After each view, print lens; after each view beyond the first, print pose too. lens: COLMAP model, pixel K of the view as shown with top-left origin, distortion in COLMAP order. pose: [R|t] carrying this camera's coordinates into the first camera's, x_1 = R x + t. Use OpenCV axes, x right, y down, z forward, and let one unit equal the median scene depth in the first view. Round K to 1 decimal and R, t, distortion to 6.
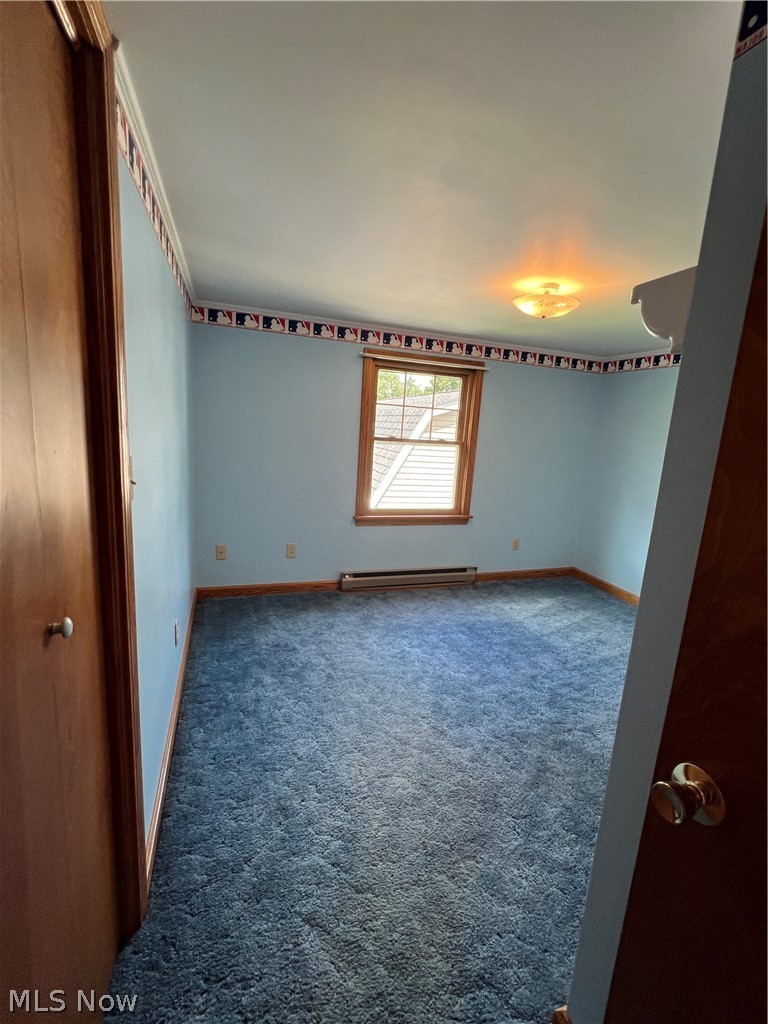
lens RADIAL K [[455.5, 0, 385.1], [0, 455.5, 509.8], [0, 0, 1]] dist [-0.003331, 0.000016]
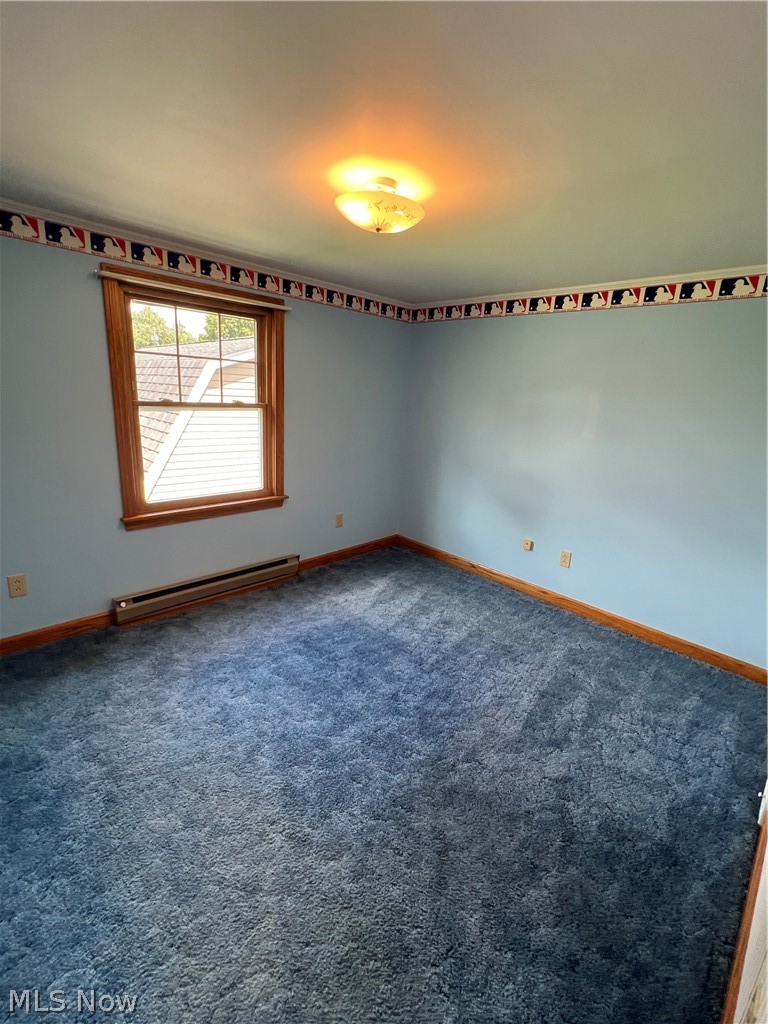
lens RADIAL K [[455.5, 0, 385.1], [0, 455.5, 509.8], [0, 0, 1]] dist [-0.003331, 0.000016]
pose [[0.900171, -0.124048, 0.417498, 0.005577], [0.081883, 0.989690, 0.117511, -0.049265], [-0.427771, -0.071594, 0.901048, 0.214169]]
